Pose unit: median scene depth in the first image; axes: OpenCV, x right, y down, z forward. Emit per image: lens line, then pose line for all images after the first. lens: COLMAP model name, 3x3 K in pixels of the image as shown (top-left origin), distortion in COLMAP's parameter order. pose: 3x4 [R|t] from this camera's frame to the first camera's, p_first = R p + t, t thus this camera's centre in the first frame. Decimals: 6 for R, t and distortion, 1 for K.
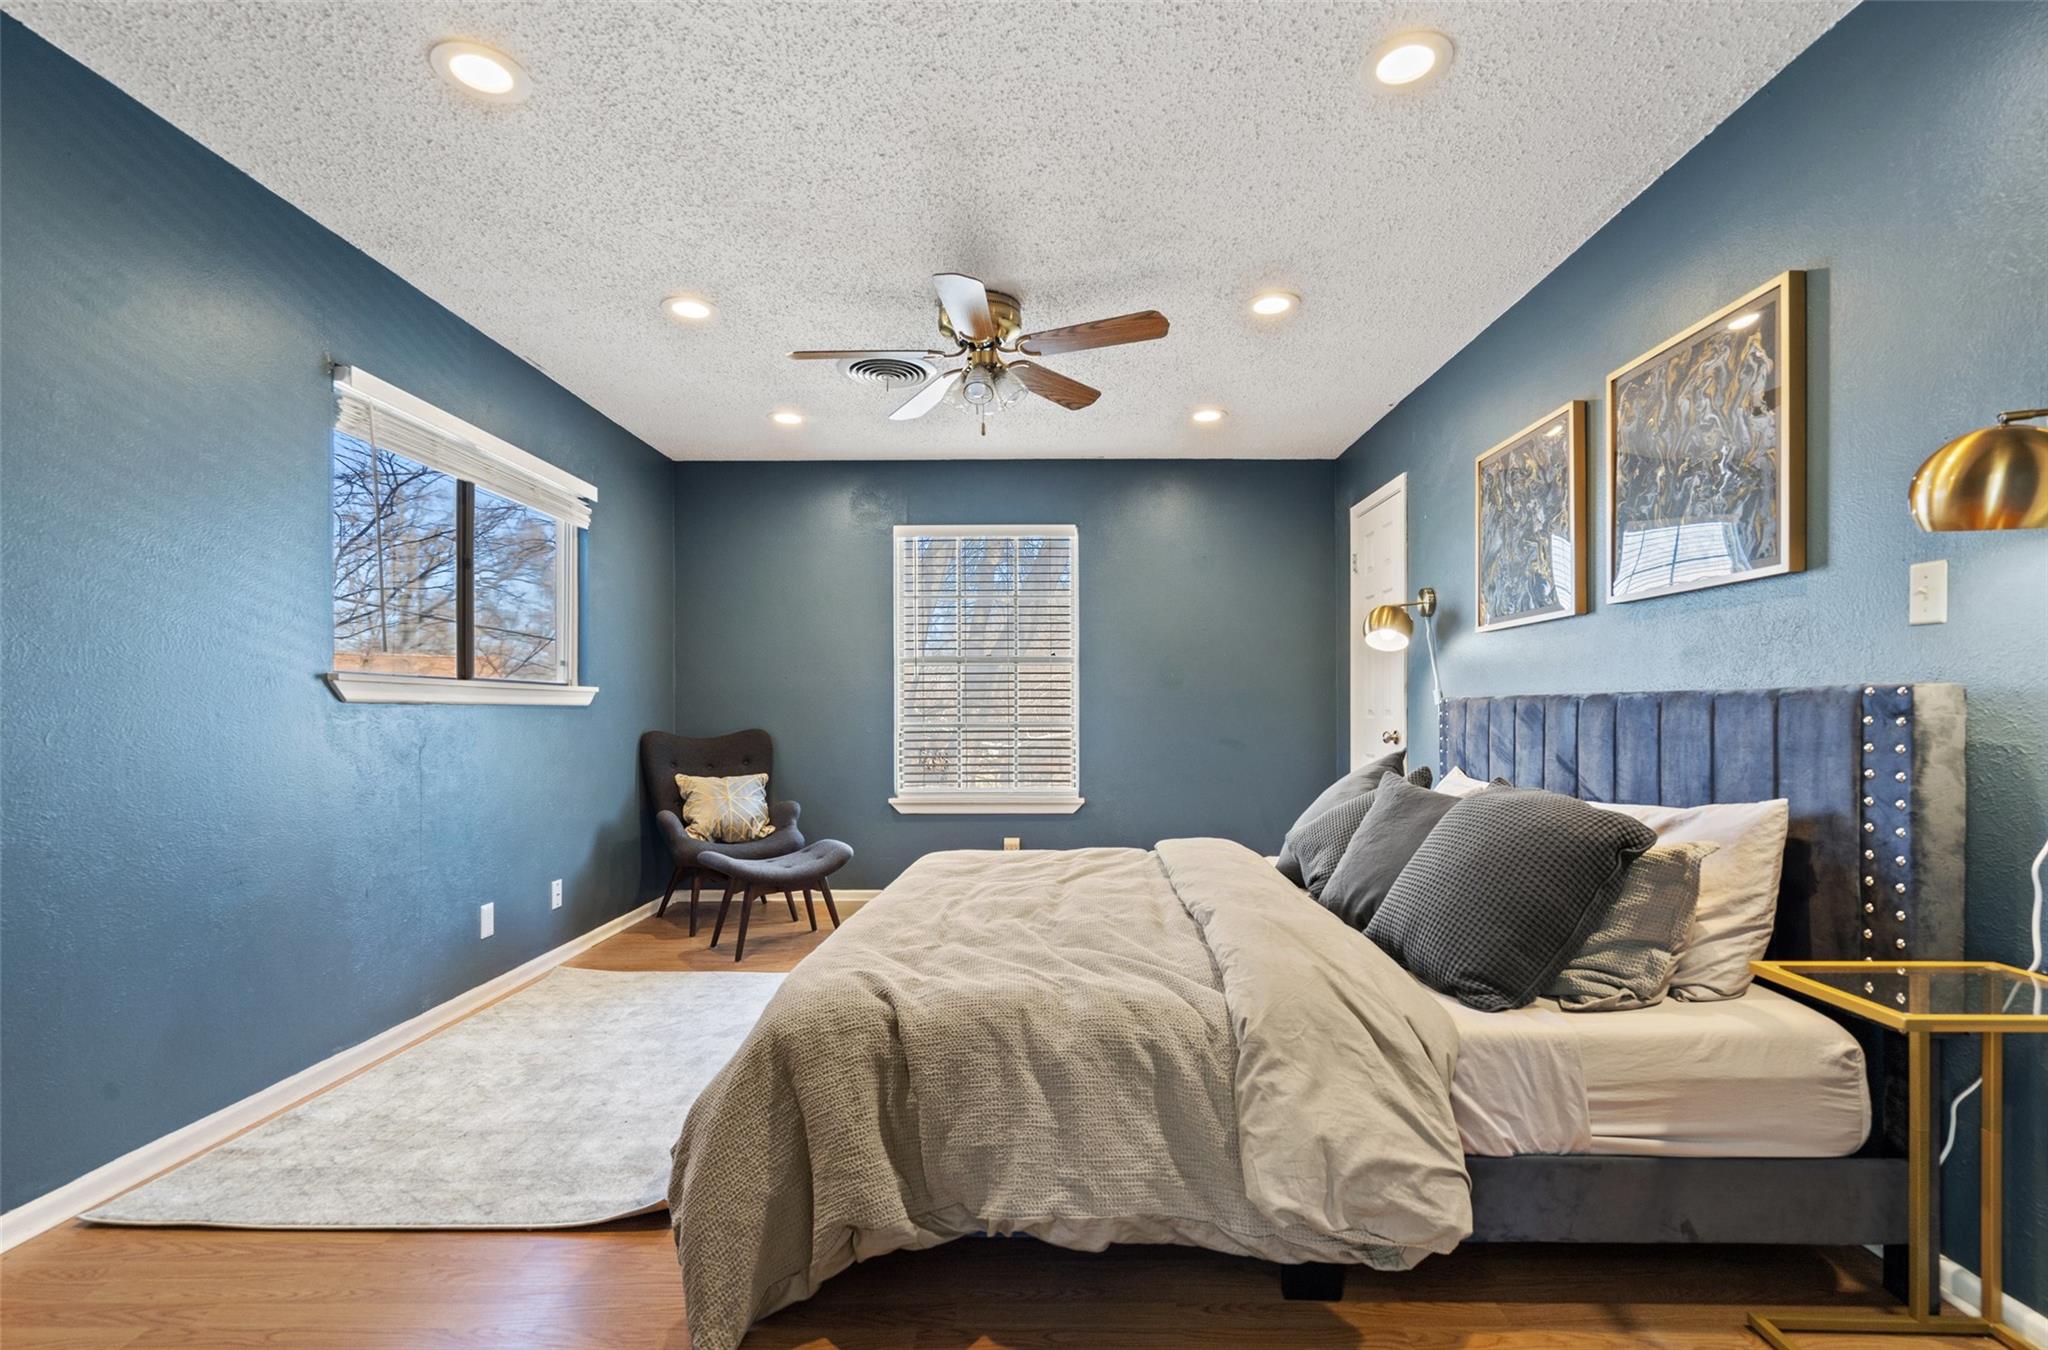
lens RADIAL K [[944.0, 0, 1019.7], [0, 944.0, 725.2], [0, 0, 1]] dist [-0.006839, 0.003243]
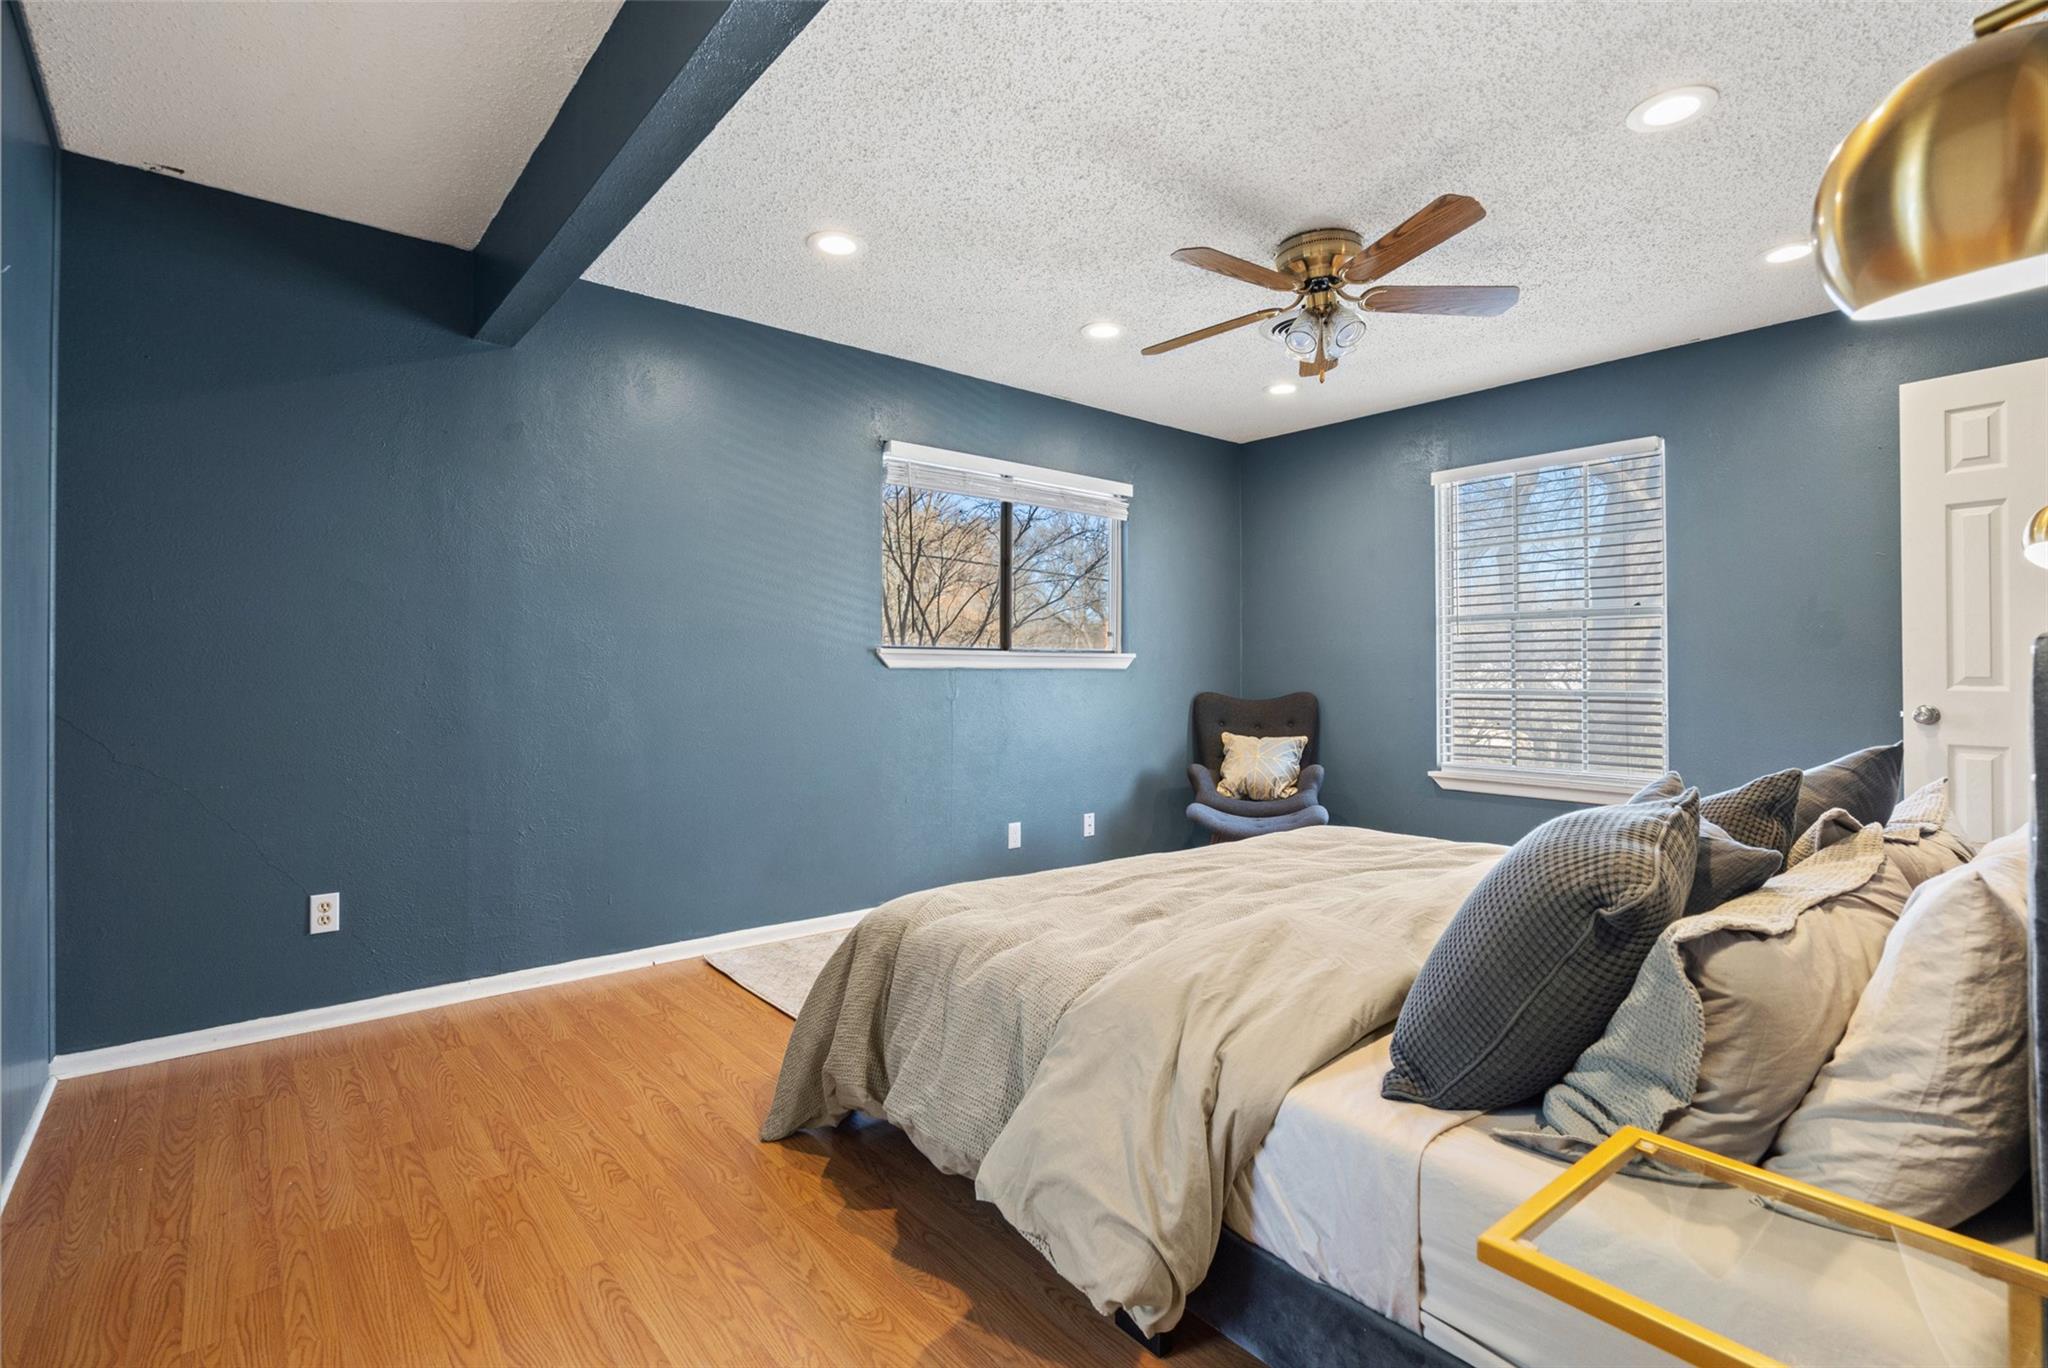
lens RADIAL K [[944.0, 0, 1016.6], [0, 944.0, 668.6], [0, 0, 1]] dist [-0.006839, 0.003243]
pose [[0.652430, 0.000234, -0.757849, 0.355073], [-0.014666, 0.999817, -0.012318, -0.005271], [0.757707, 0.019152, 0.652313, 0.124458]]
